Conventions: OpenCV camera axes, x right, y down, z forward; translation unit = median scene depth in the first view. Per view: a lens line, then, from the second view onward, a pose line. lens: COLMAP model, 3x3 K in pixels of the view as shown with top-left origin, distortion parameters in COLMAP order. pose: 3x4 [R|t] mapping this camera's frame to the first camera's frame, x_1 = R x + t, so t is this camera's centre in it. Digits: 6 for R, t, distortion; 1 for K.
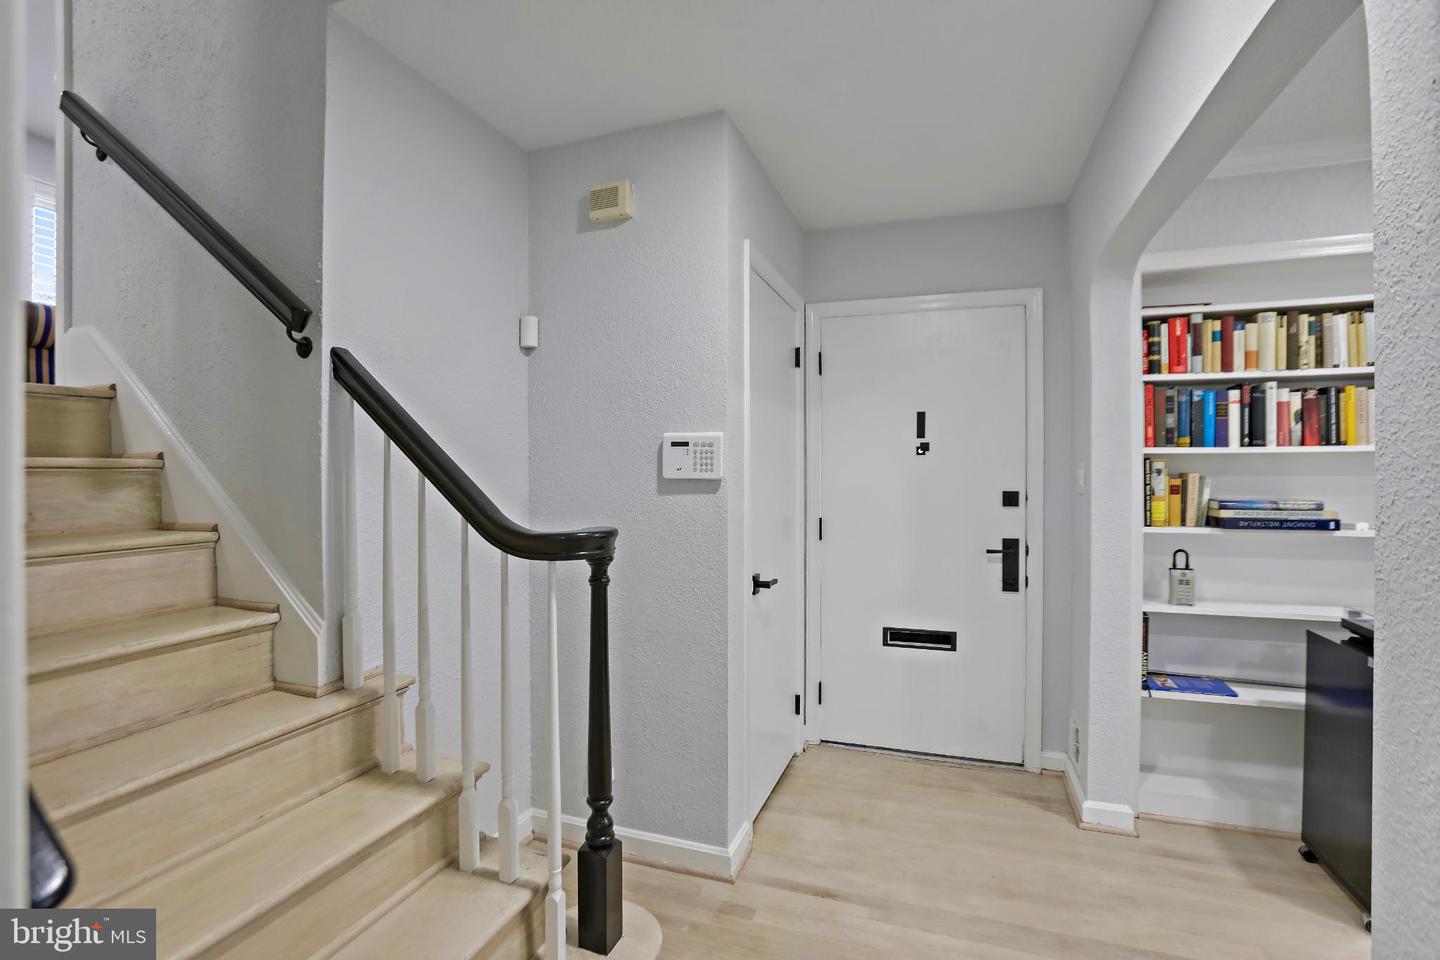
lens RADIAL K [[662.9, 0, 724.8], [0, 662.9, 477.5], [0, 0, 1]] dist [-0.073161, 0.026302]
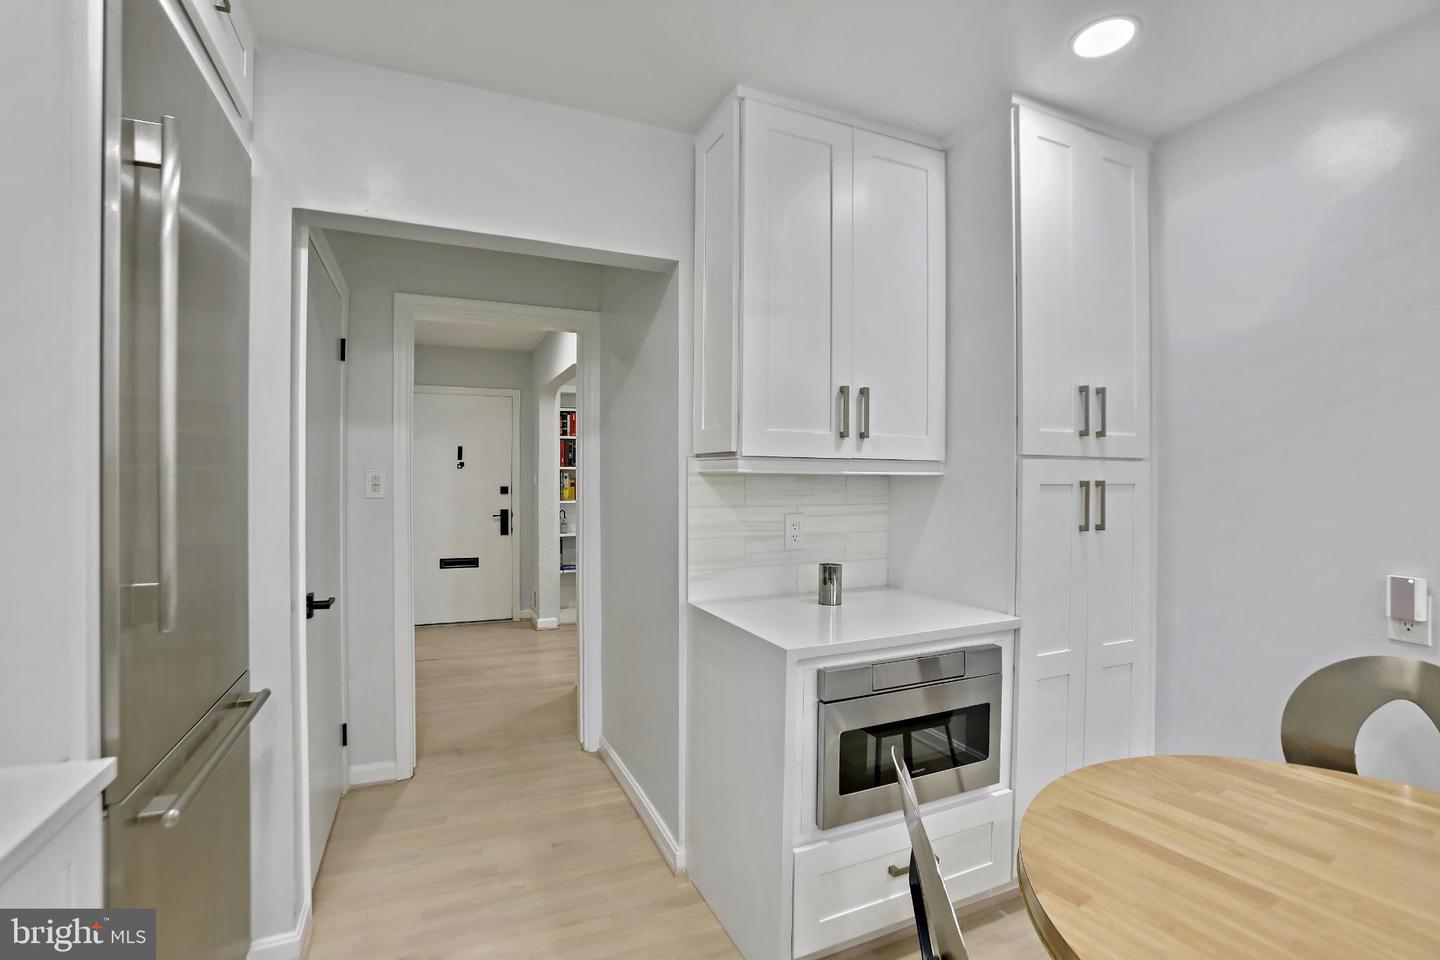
lens RADIAL K [[662.9, 0, 724.8], [0, 662.9, 477.5], [0, 0, 1]] dist [-0.073161, 0.026302]
pose [[0.731746, 0.006275, 0.681548, -0.554546], [0.003715, 0.999906, -0.013195, 0.026408], [-0.681567, 0.012187, 0.731654, -1.176153]]
